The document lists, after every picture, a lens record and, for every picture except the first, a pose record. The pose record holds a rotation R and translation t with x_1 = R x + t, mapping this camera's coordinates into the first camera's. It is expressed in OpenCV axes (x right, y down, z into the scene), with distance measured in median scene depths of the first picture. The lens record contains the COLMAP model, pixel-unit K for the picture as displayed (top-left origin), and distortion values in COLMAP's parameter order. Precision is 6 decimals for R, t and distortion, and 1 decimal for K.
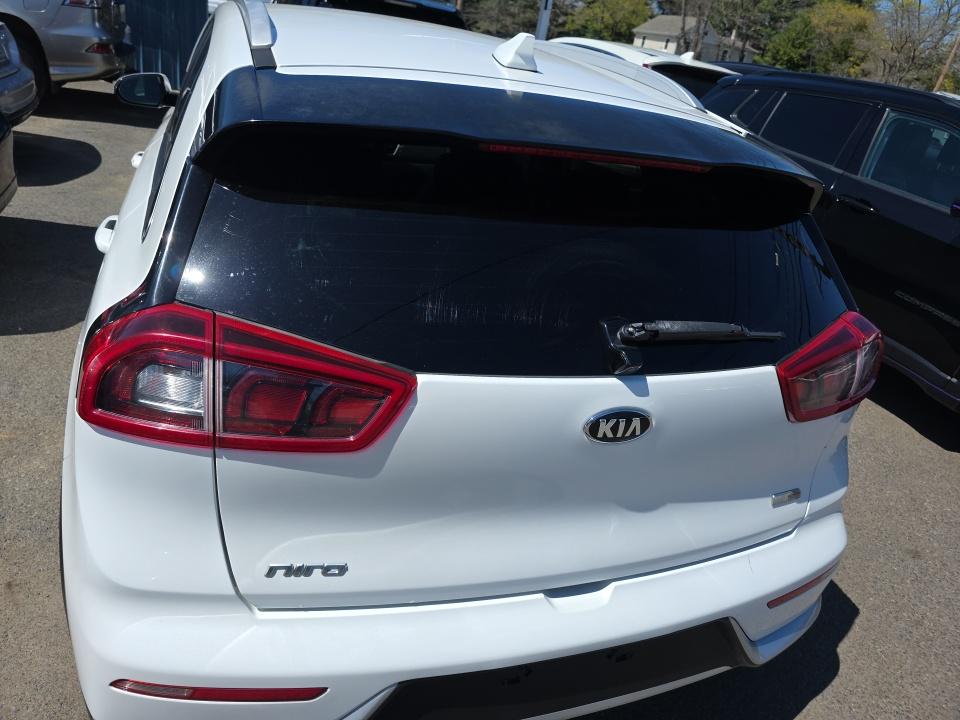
lens RADIAL K [[700.4, 0, 480.8], [0, 700.4, 309.1], [0, 0, 1]] dist [0.061536, -0.079149]
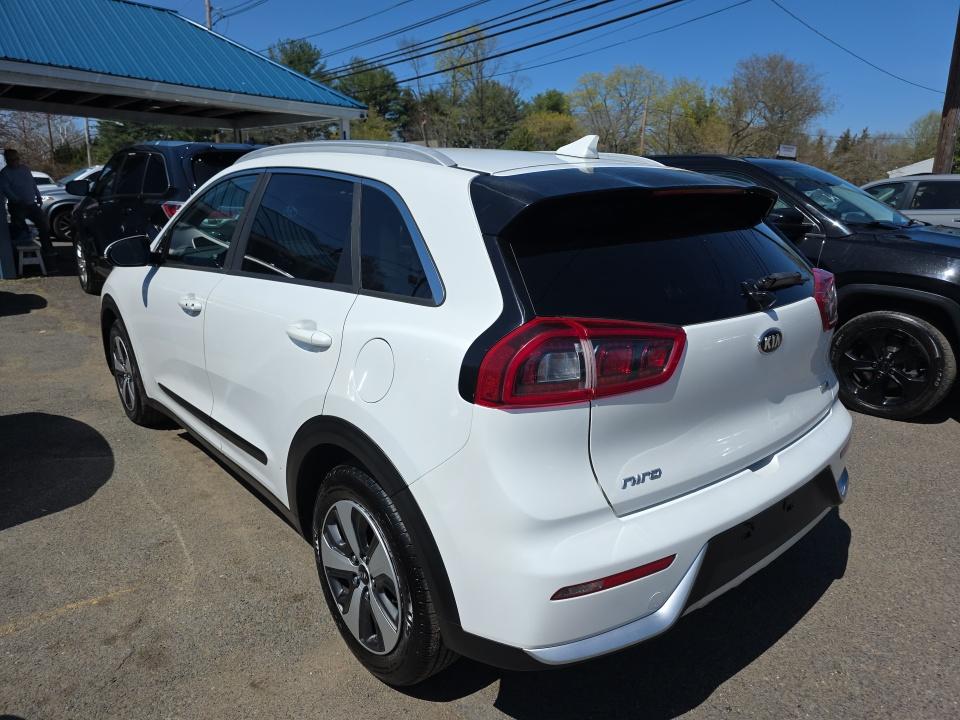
lens RADIAL K [[700.4, 0, 480.8], [0, 700.4, 309.1], [0, 0, 1]] dist [0.061536, -0.079149]
pose [[0.919720, -0.213909, 0.329179, -0.954600], [0.266918, 0.955606, -0.124786, 0.121262], [-0.287872, 0.202632, 0.935986, -0.359556]]
